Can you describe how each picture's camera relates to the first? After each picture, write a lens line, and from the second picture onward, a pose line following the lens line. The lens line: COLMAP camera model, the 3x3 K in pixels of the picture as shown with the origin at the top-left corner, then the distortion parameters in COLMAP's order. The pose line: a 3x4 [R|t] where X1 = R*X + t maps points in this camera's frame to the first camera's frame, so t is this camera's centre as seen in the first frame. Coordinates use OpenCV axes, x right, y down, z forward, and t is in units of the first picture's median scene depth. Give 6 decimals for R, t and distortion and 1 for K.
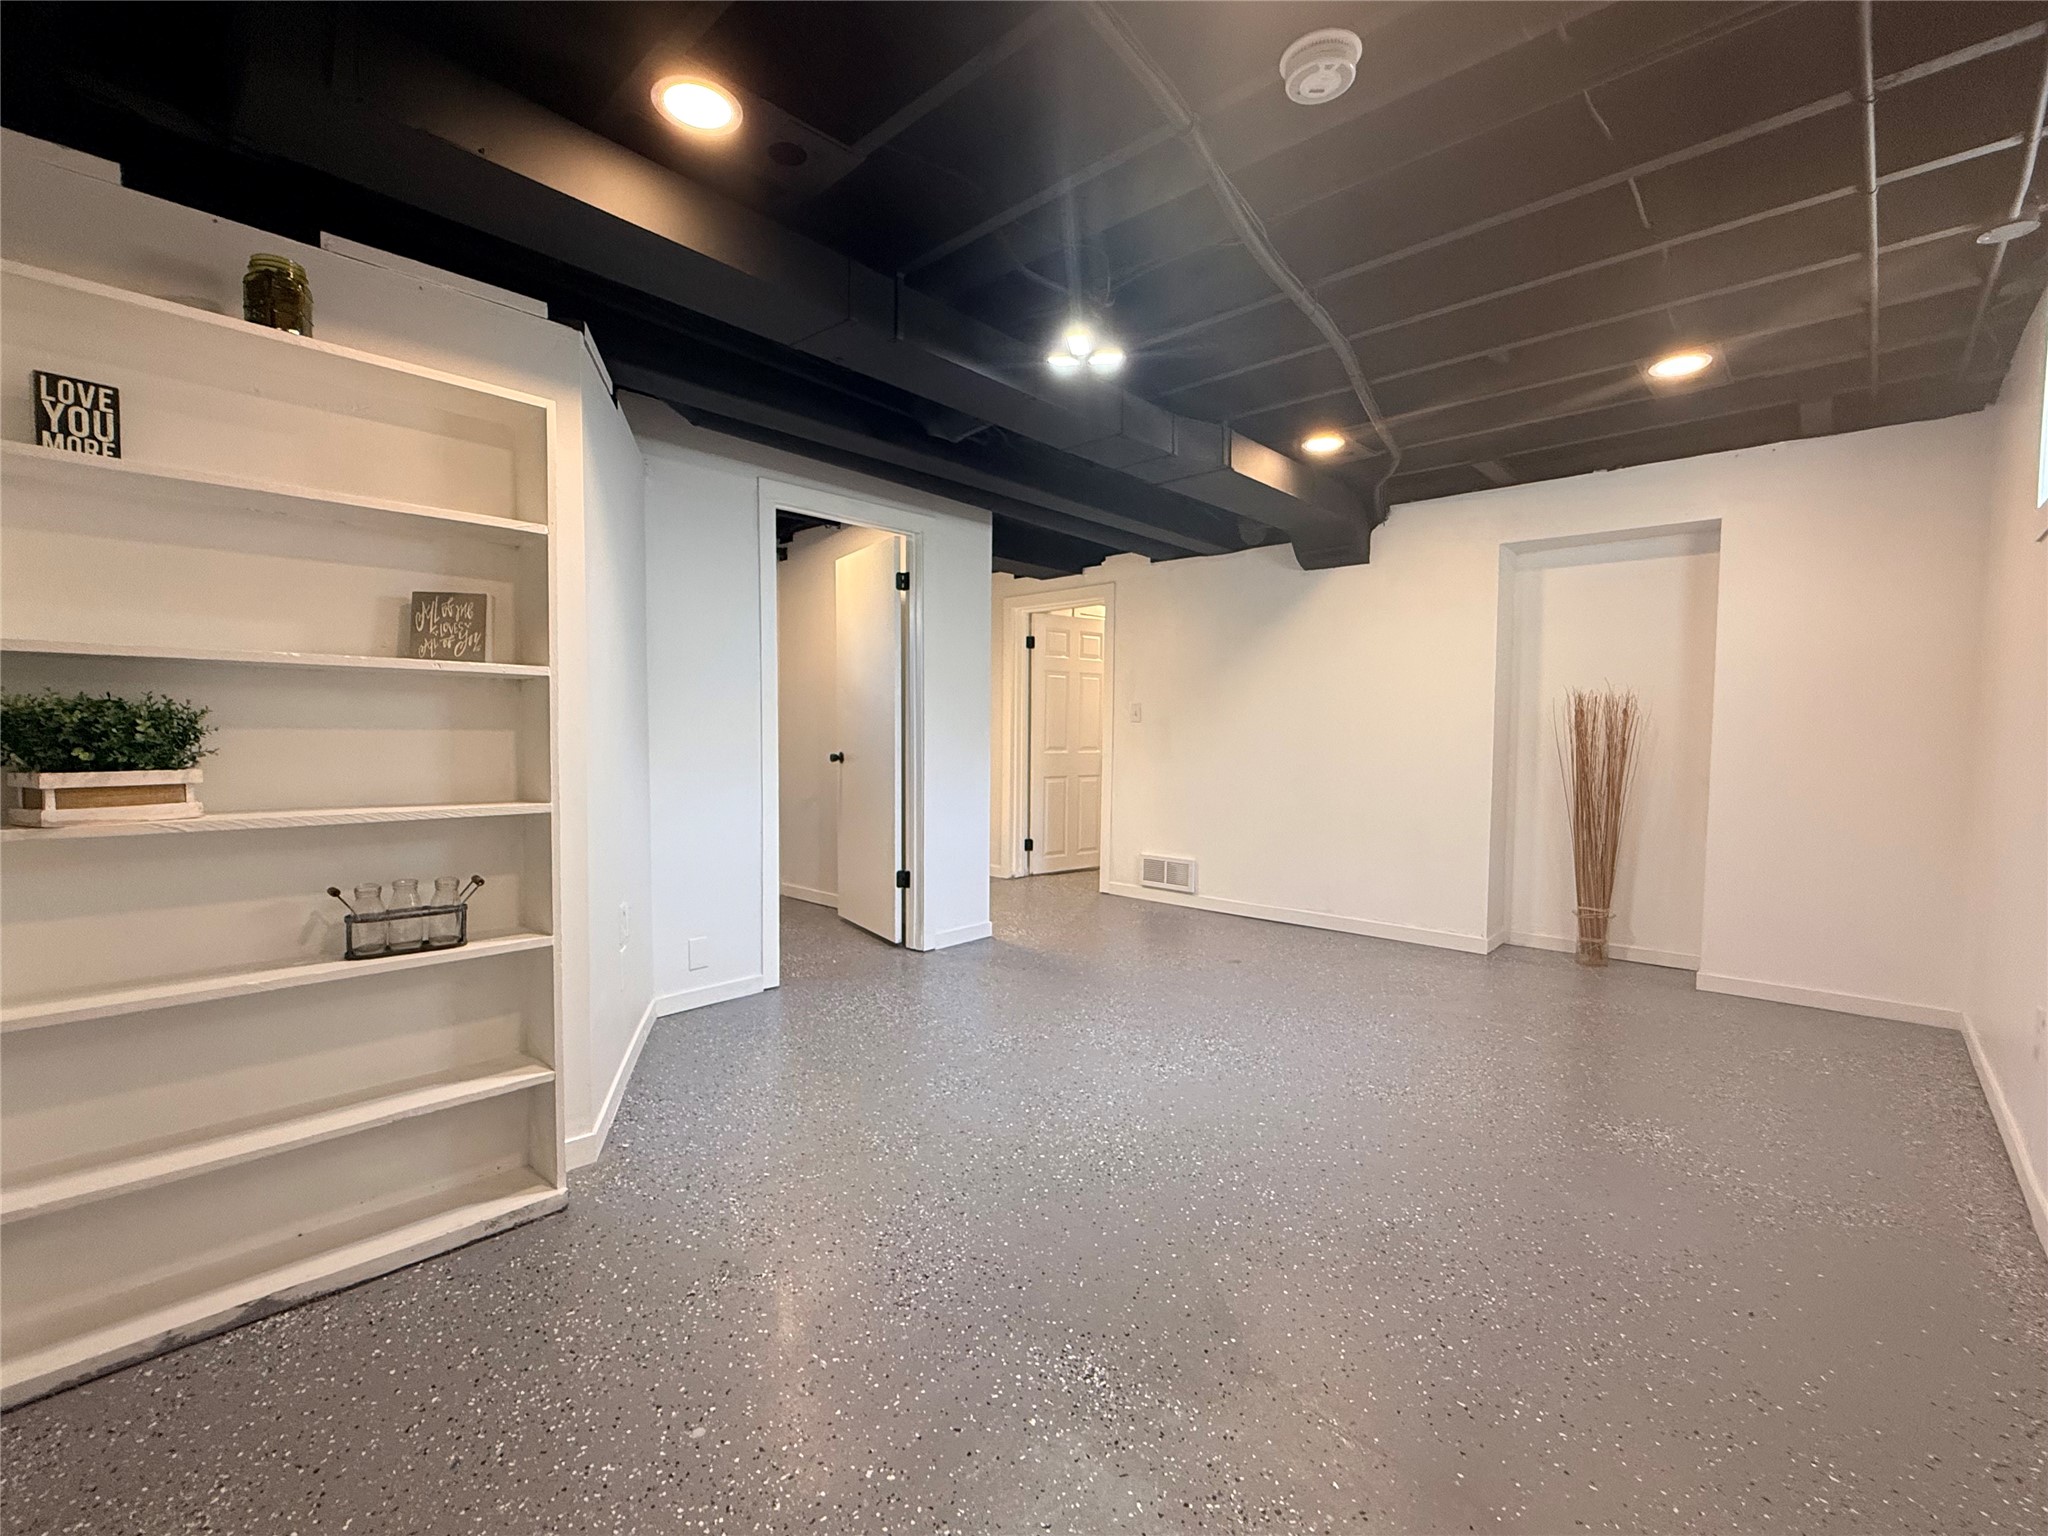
lens RADIAL K [[902.1, 0, 1019.2], [0, 902.1, 771.7], [0, 0, 1]] dist [-0.000205, 0.000205]
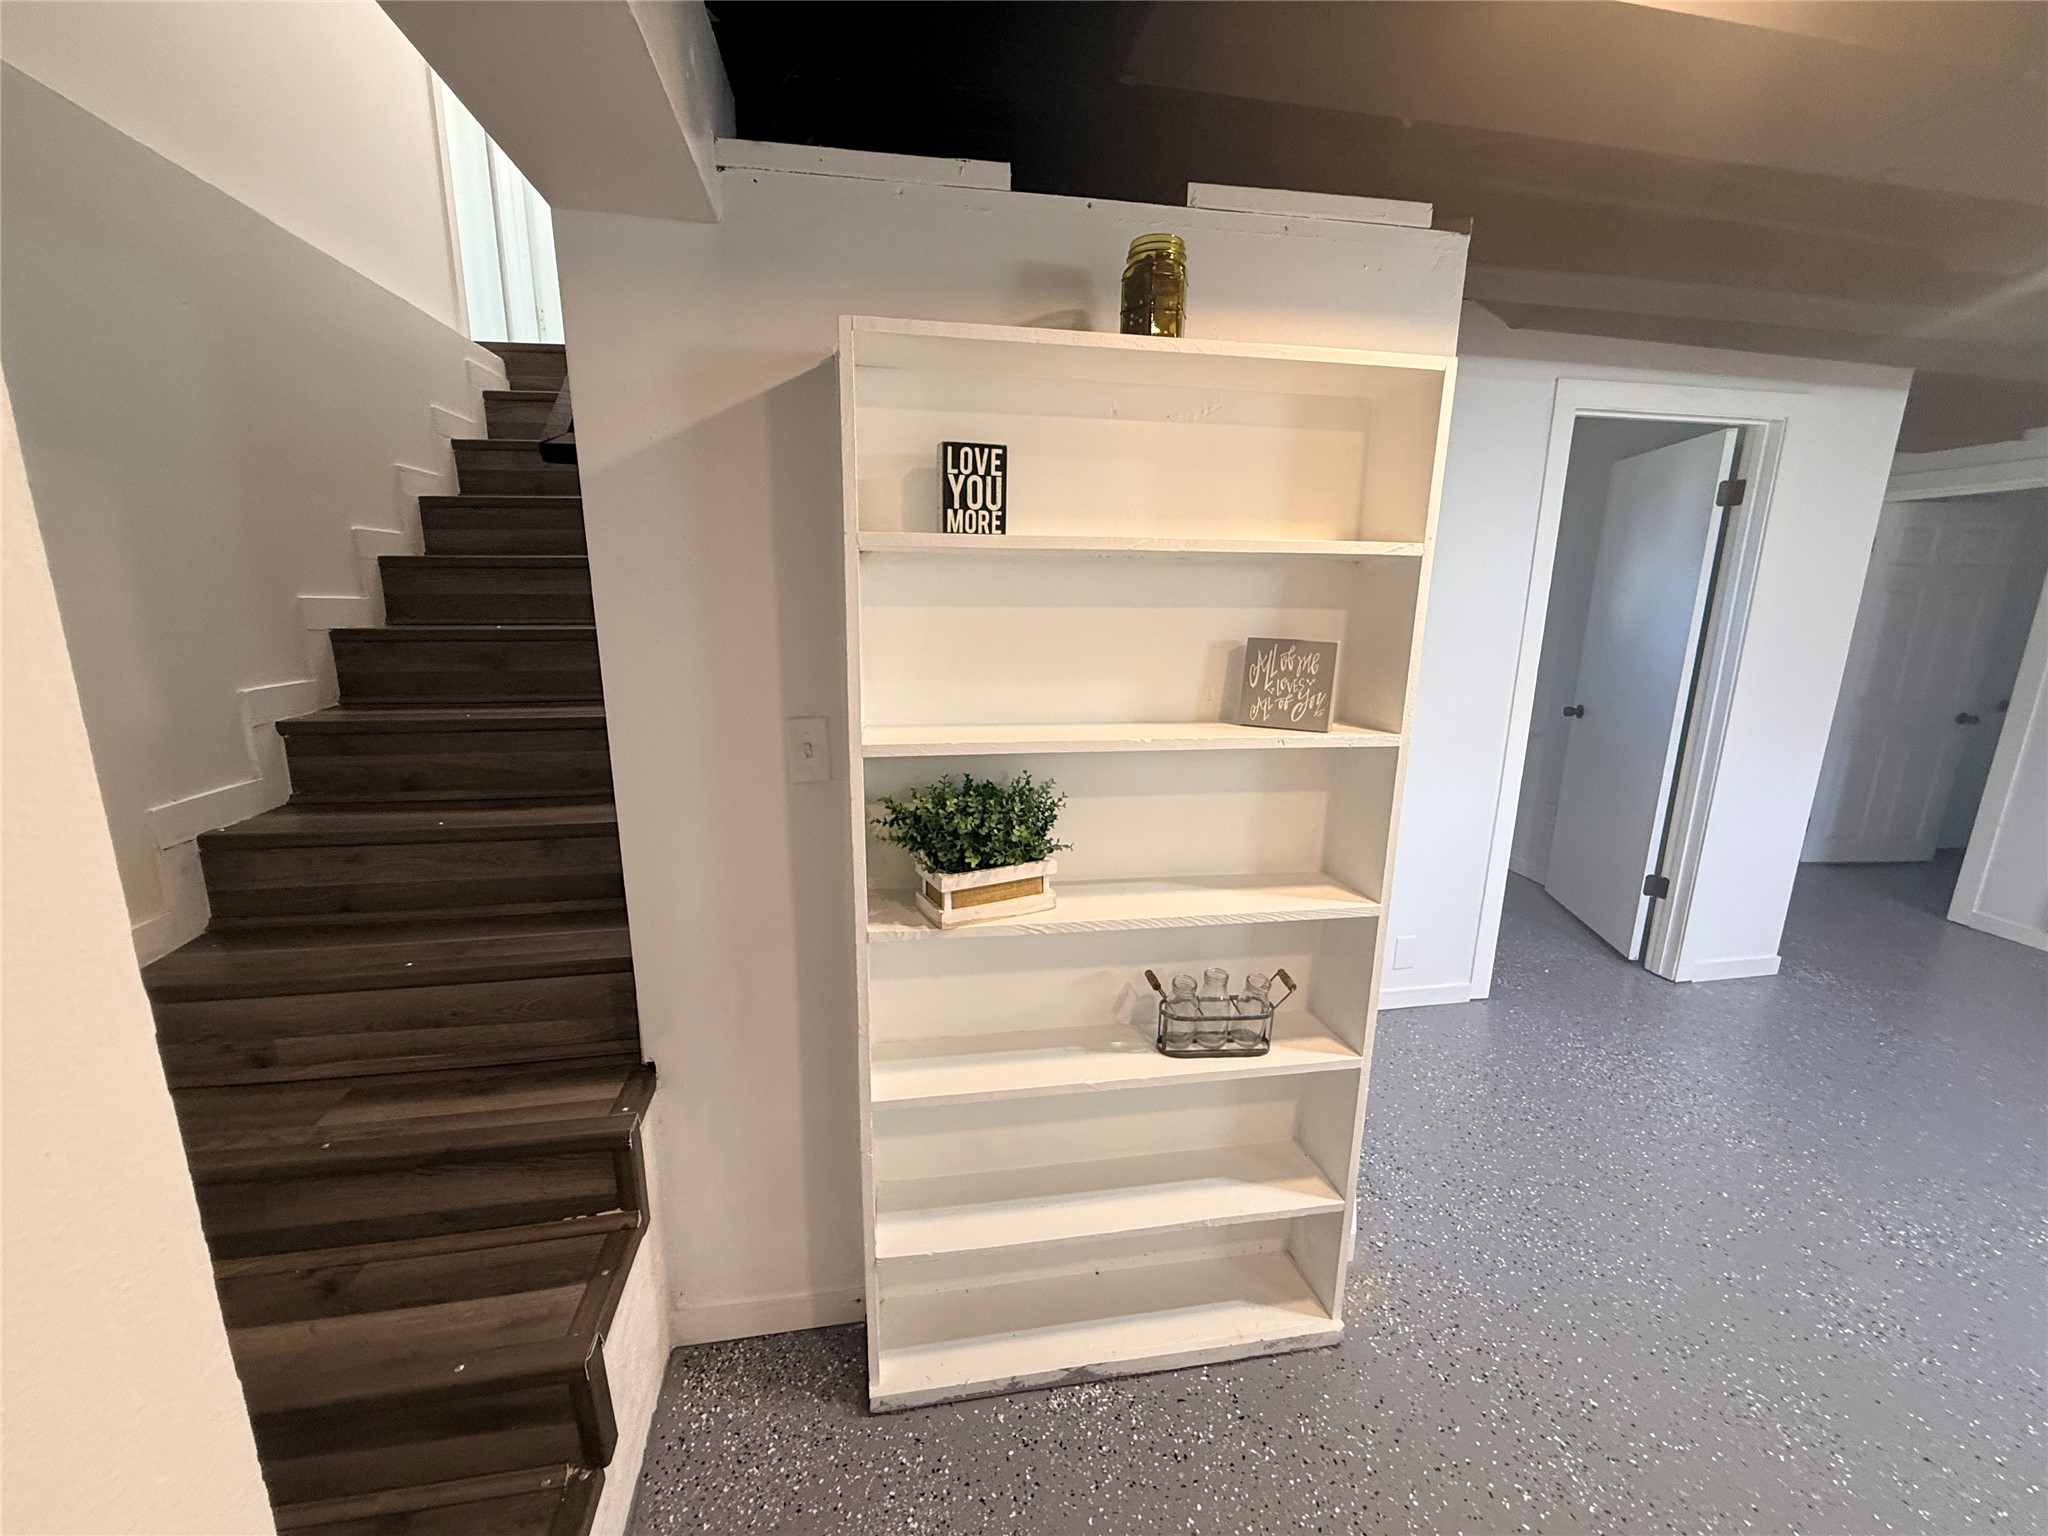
lens RADIAL K [[813.2, 0, 1024.5], [0, 813.2, 767.2], [0, 0, 1]] dist [-0.000313, 0.000450]
pose [[0.796671, 0.133961, -0.589381, -0.450171], [-0.035880, 0.983891, 0.175130, -0.242583], [0.603348, -0.118374, 0.788644, 0.328227]]
